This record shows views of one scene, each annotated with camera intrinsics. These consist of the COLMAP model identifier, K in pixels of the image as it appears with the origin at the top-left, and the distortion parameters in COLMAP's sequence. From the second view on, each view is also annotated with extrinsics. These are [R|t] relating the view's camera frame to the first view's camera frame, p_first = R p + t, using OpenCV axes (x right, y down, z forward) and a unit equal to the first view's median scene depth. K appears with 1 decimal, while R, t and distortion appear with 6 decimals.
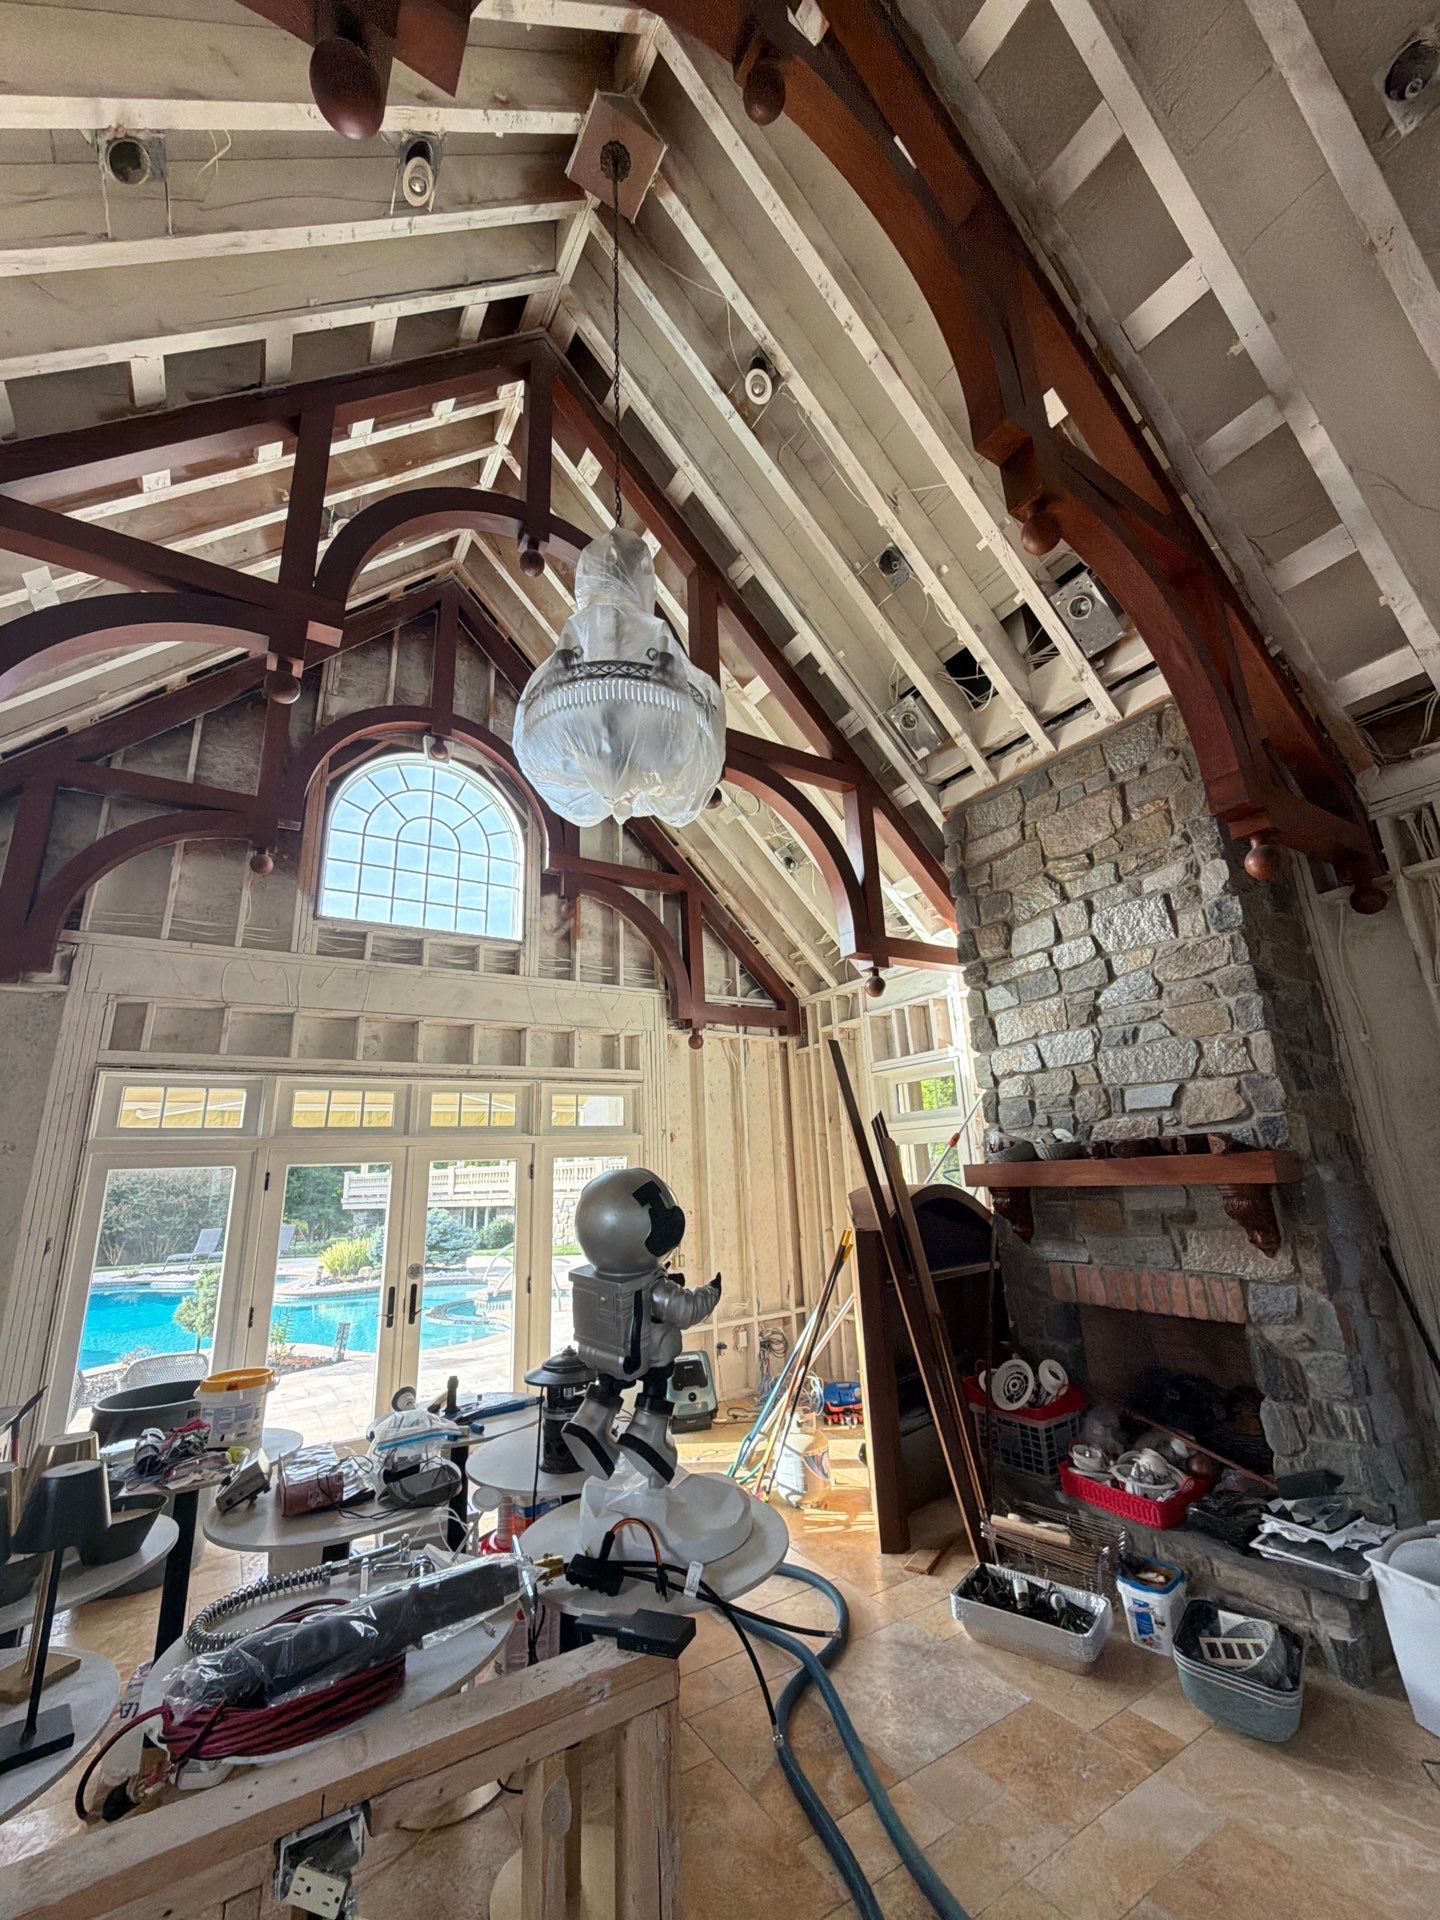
lens RADIAL K [[765.1, 0, 720.3], [0, 765.1, 960.7], [0, 0, 1]] dist [0.000363, -0.000096]
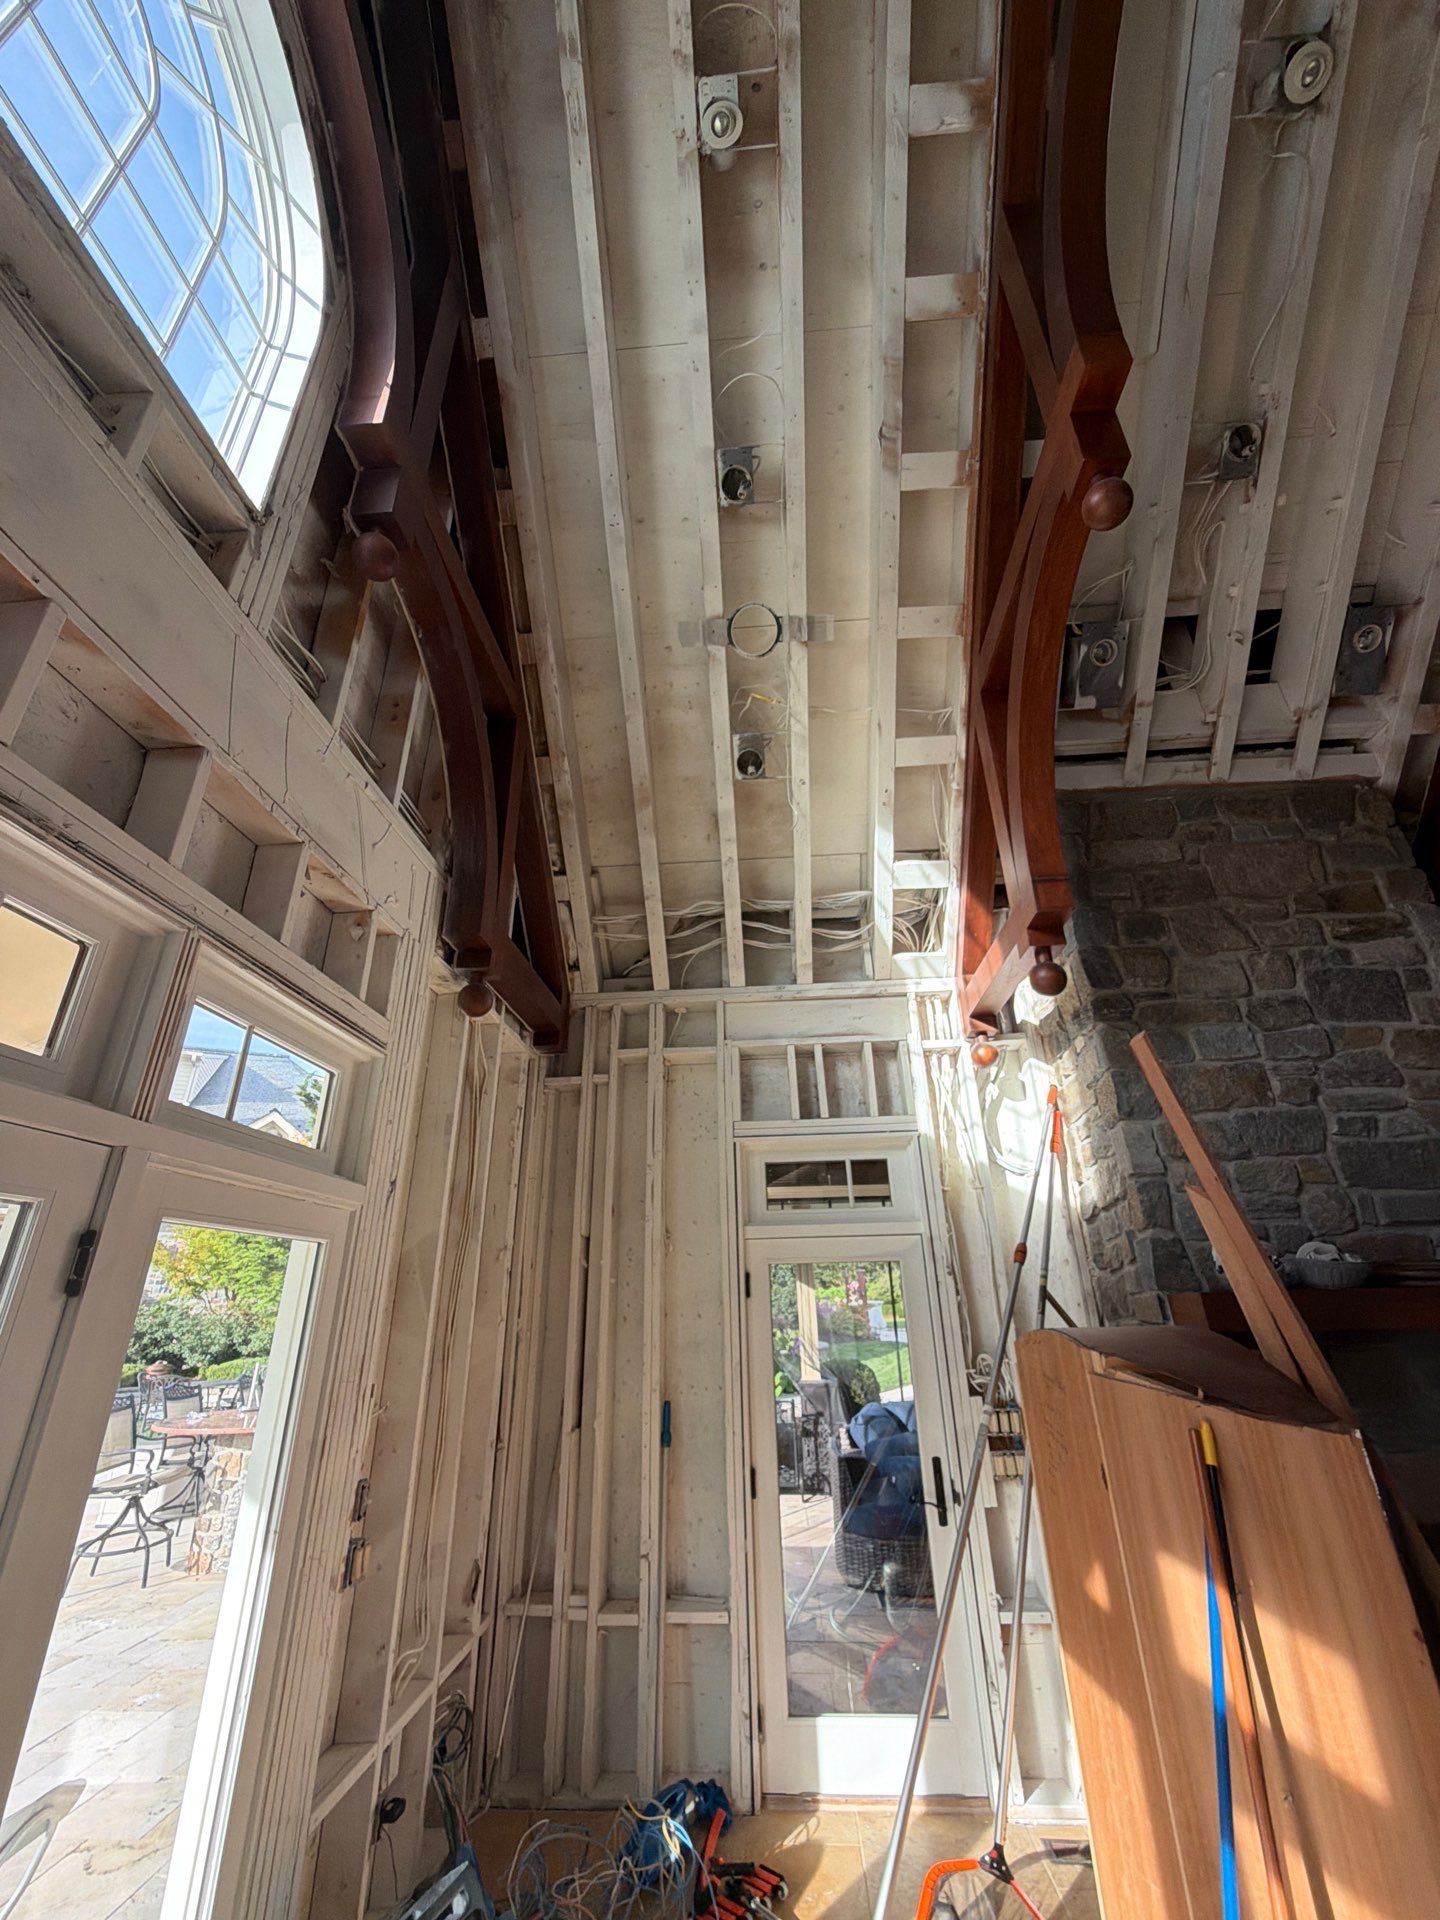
lens RADIAL K [[765.1, 0, 727.0], [0, 765.1, 948.6], [0, 0, 1]] dist [0.000363, -0.000096]
pose [[0.602026, 0.367862, 0.708690, -0.446531], [-0.227611, 0.929791, -0.289277, 0.282258], [-0.765348, 0.012847, 0.643488, 0.941430]]
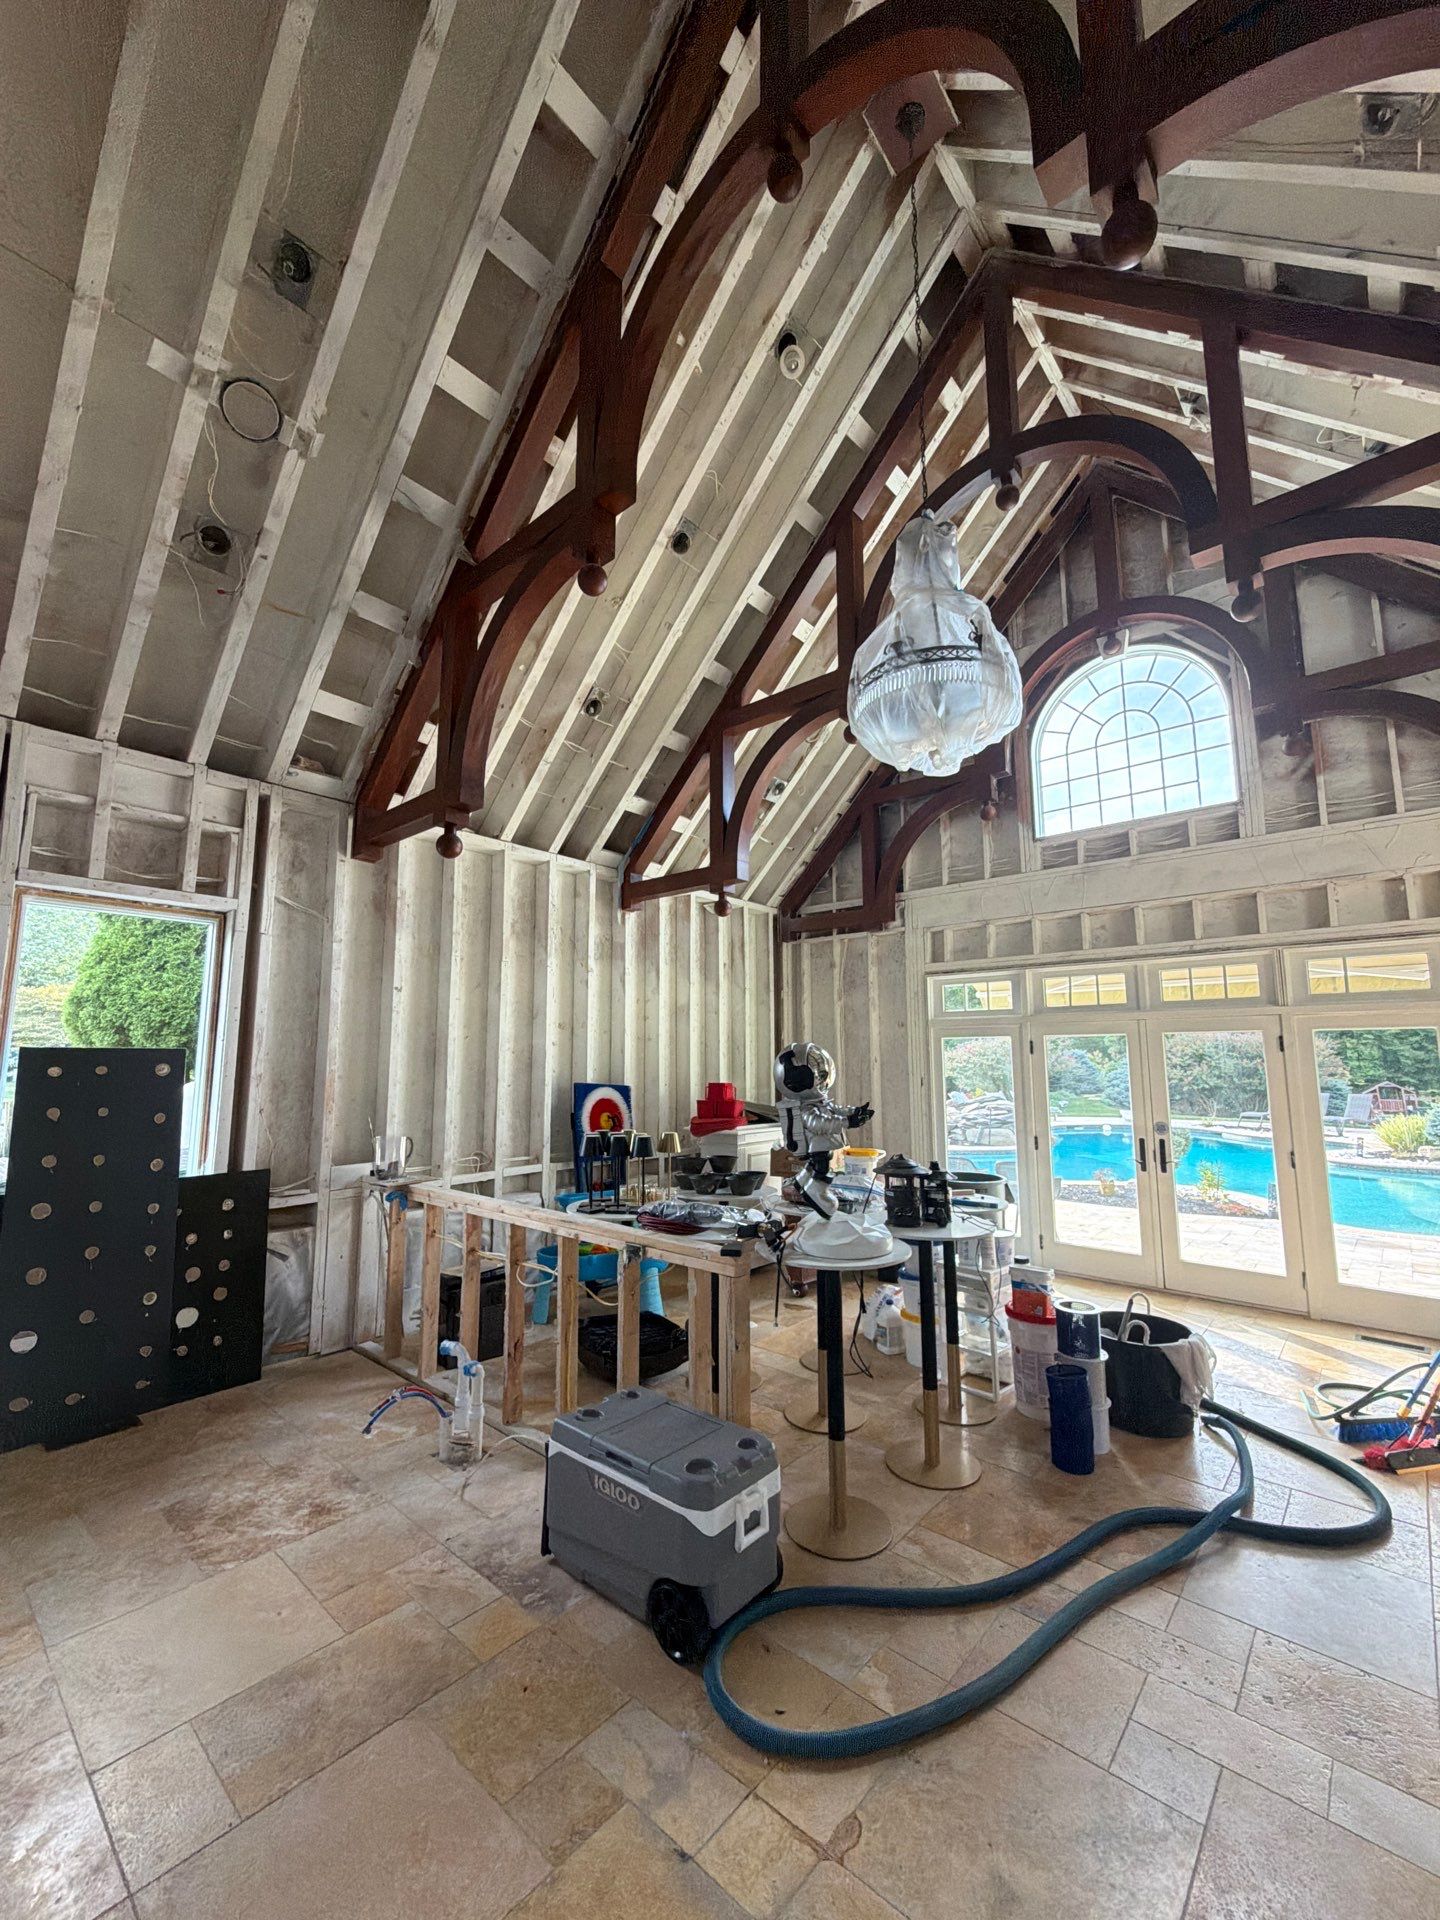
lens RADIAL K [[765.1, 0, 718.4], [0, 765.1, 961.0], [0, 0, 1]] dist [0.000363, -0.000096]
pose [[0.284091, -0.084829, -0.955037, 0.621979], [0.245544, 0.969297, -0.013055, 0.029144], [0.926823, -0.230795, 0.296198, 0.151965]]
